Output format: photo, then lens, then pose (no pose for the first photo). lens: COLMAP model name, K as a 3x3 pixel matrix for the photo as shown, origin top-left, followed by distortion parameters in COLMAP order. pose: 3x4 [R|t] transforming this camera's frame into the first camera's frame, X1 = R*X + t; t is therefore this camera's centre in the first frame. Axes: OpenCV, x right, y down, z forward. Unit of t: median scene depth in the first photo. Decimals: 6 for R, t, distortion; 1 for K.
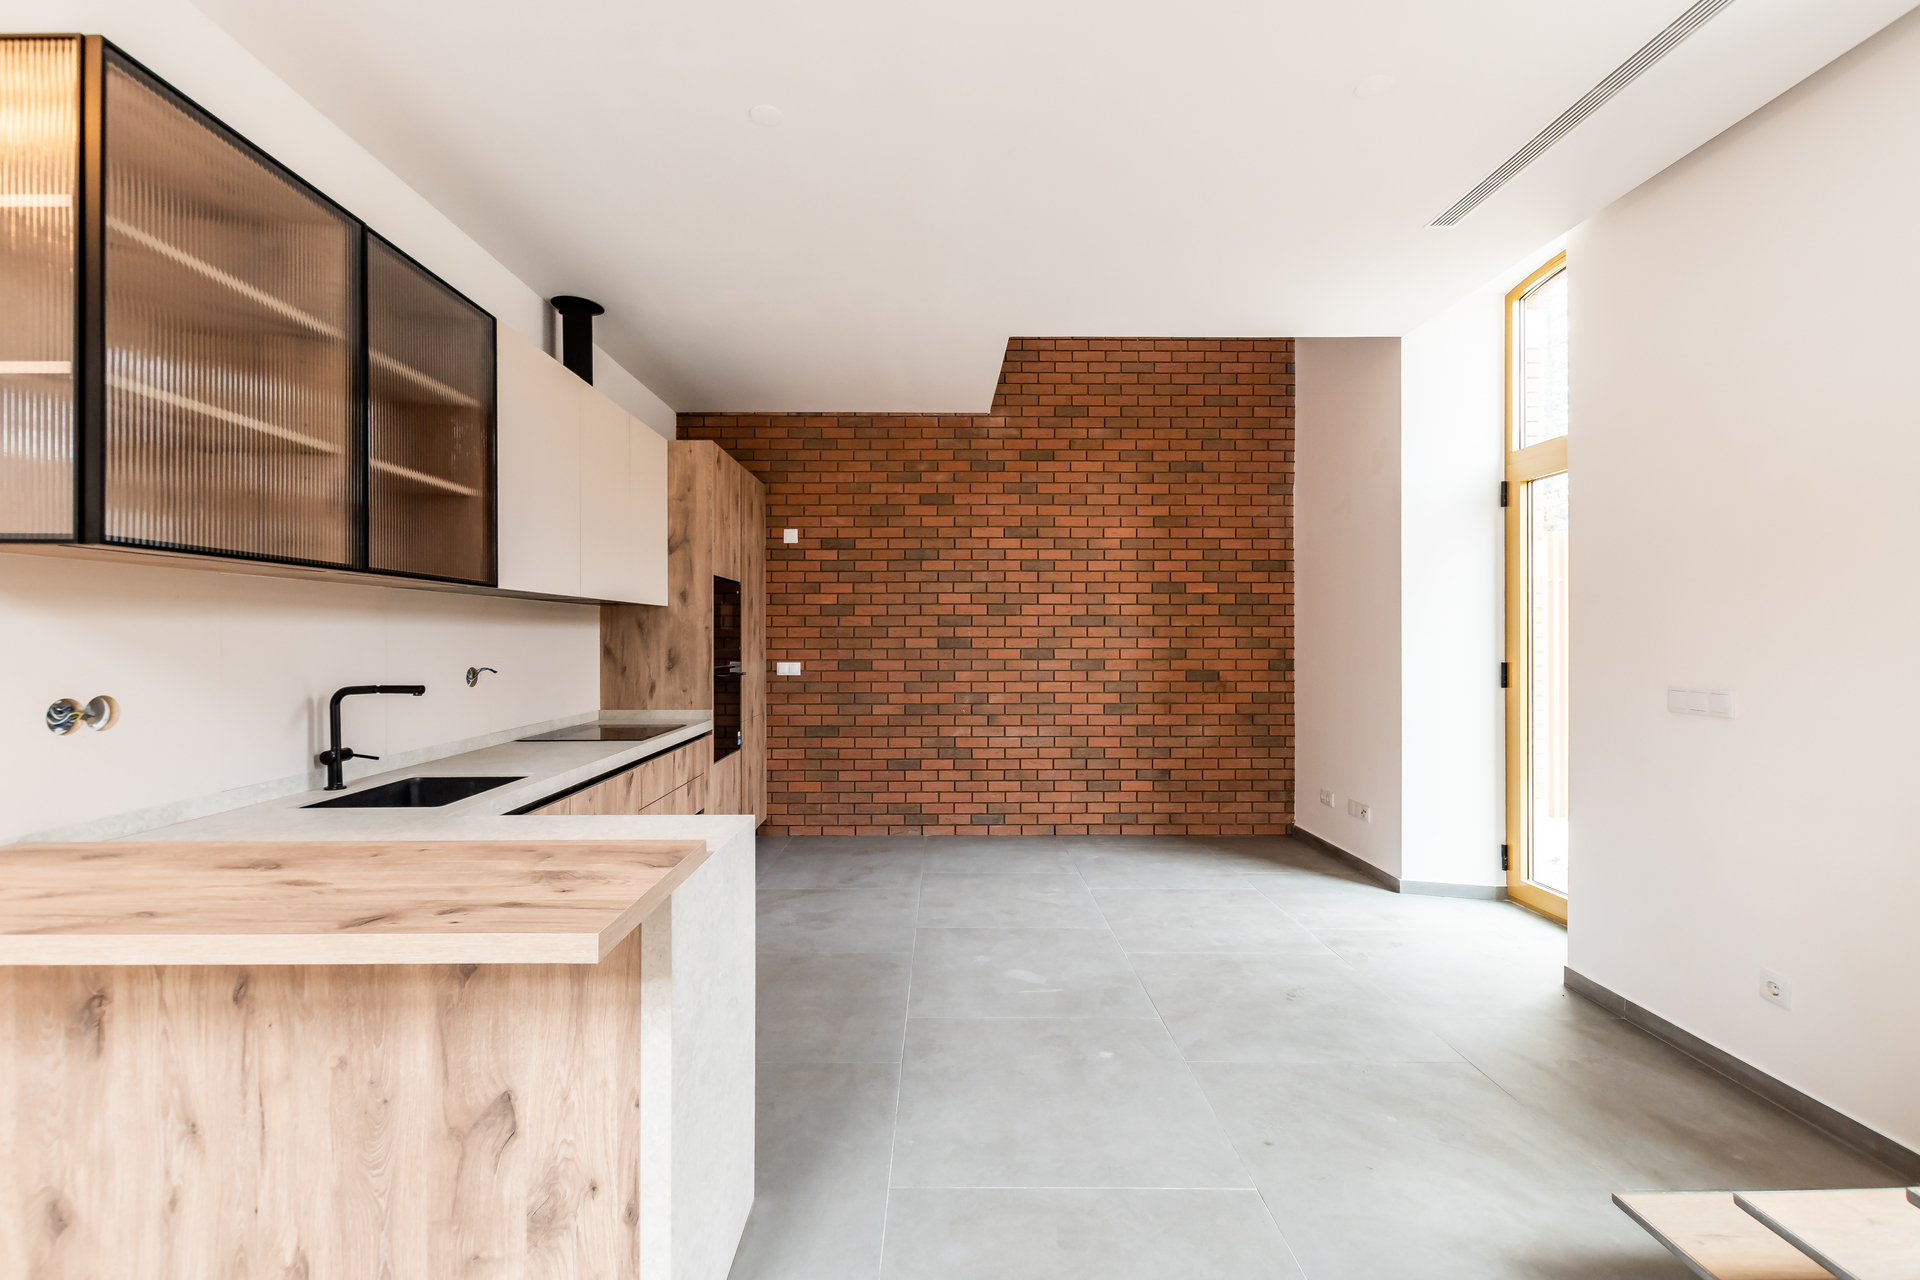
lens RADIAL K [[798.6, 0, 954.7], [0, 798.6, 635.2], [0, 0, 1]] dist [-0.001751, -0.000195]
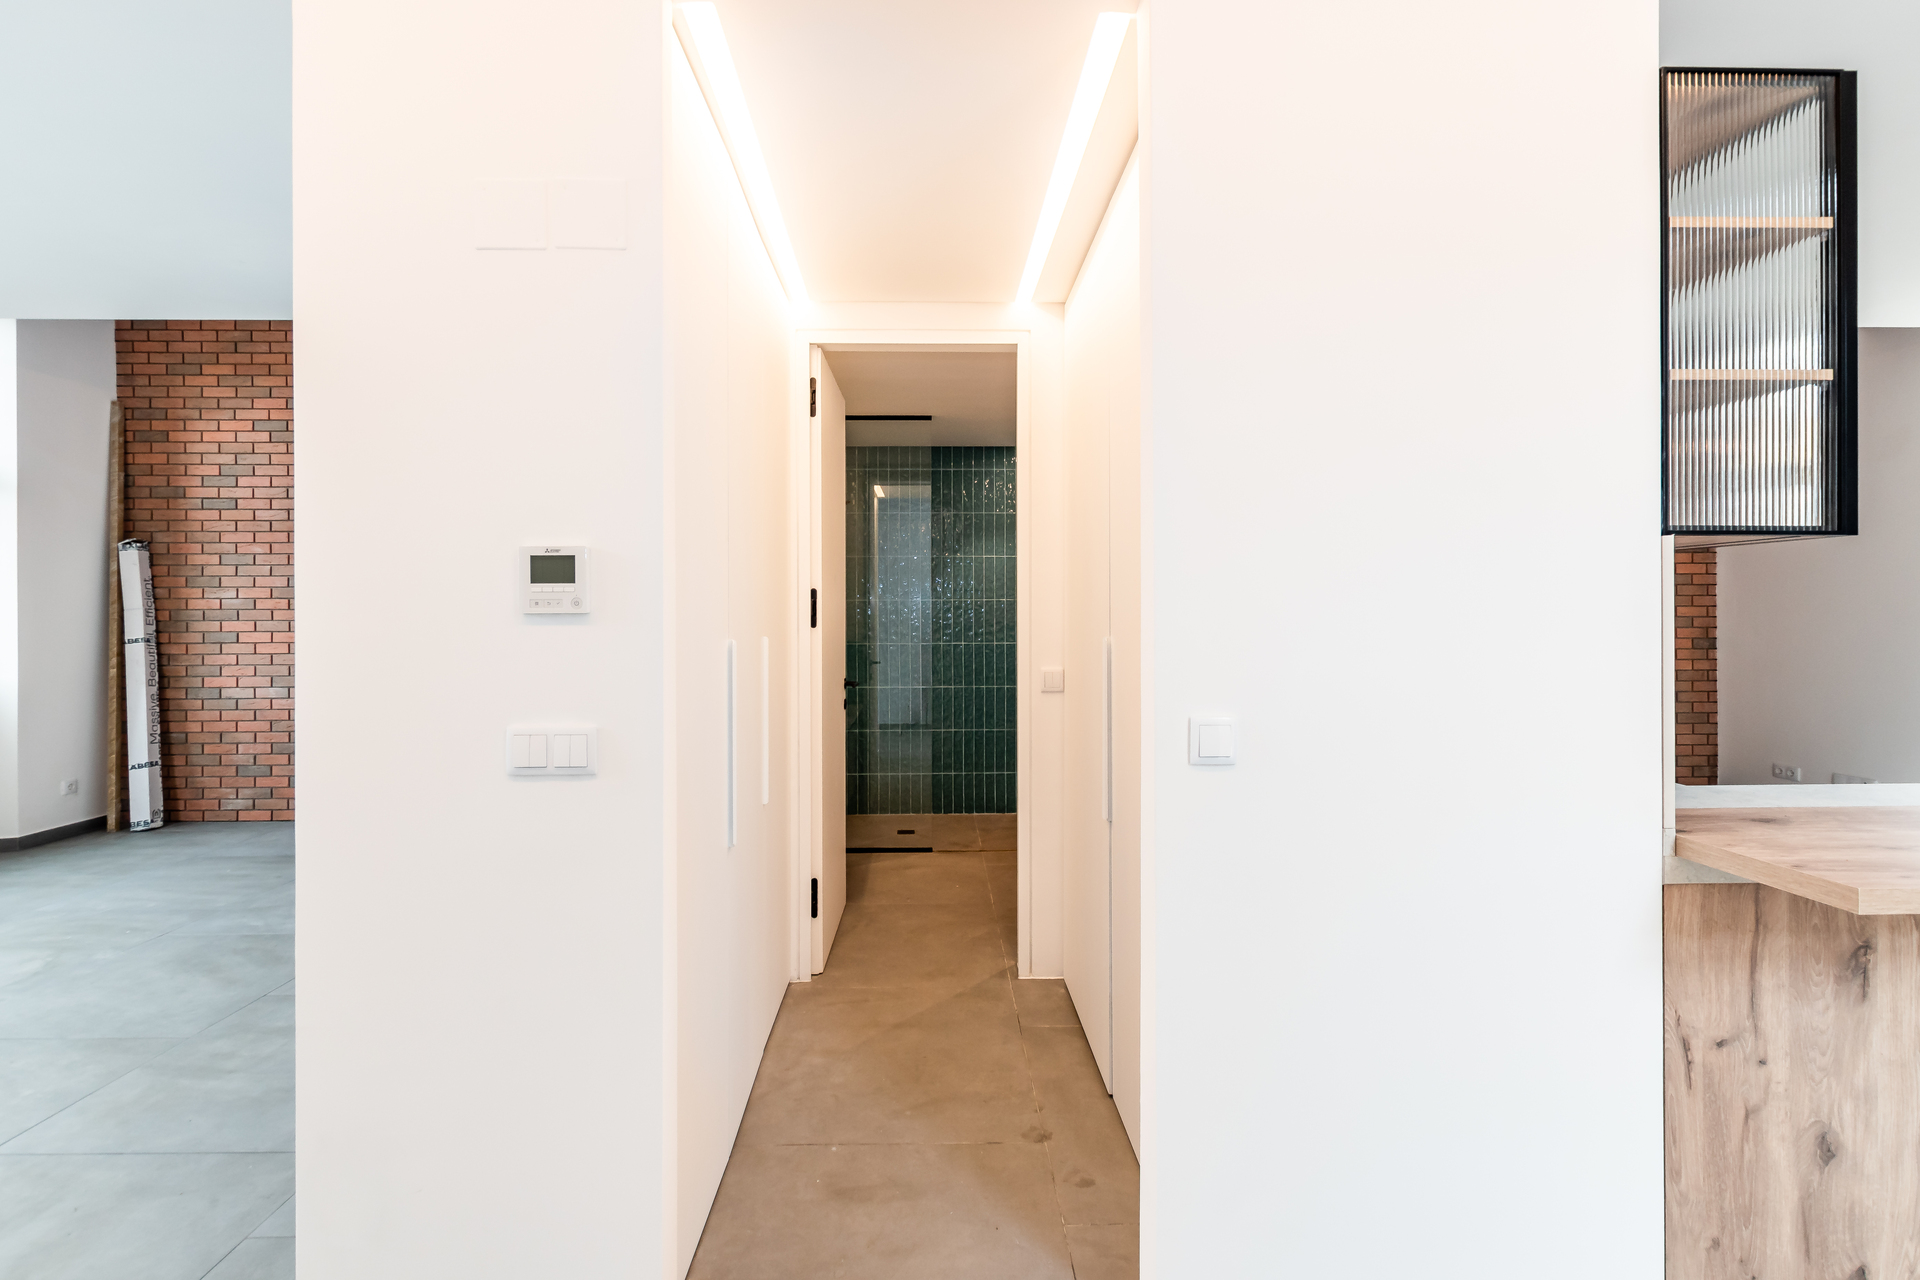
lens RADIAL K [[813.3, 0, 960.0], [0, 813.3, 611.8], [0, 0, 1]] dist [0.000274, -0.000084]
pose [[0.999700, -0.001388, 0.024456, -0.739209], [0.001451, 0.999996, -0.002593, -0.002752], [-0.024452, 0.002628, 0.999698, -0.030434]]
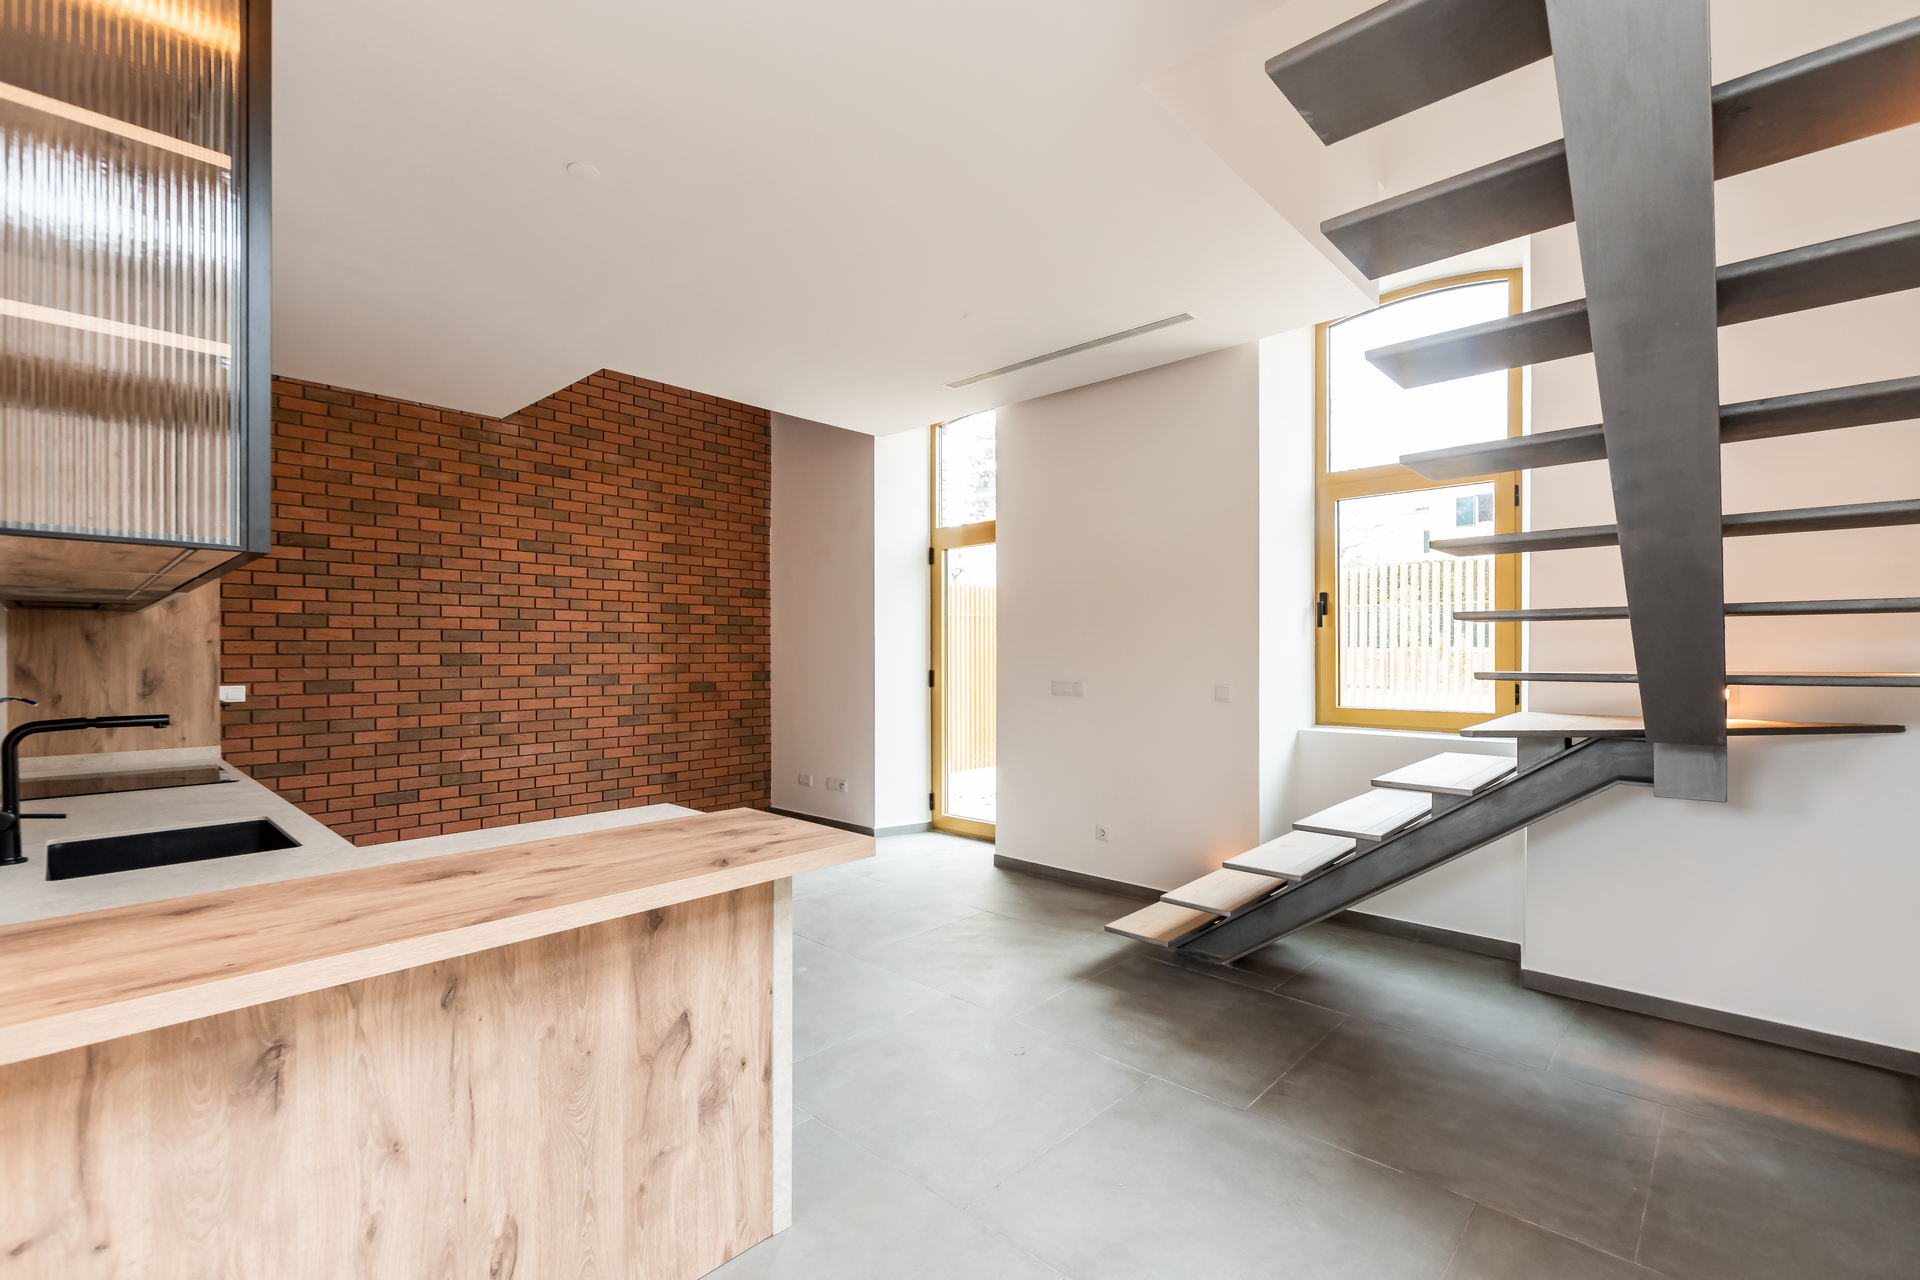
lens RADIAL K [[819.3, 0, 913.7], [0, 819.3, 653.2], [0, 0, 1]] dist [-0.002051, -0.000559]
pose [[0.712949, -0.001212, 0.701215, -0.380258], [-0.000839, 0.999996, 0.002582, -0.000689], [-0.701215, -0.002429, 0.712945, -0.057352]]
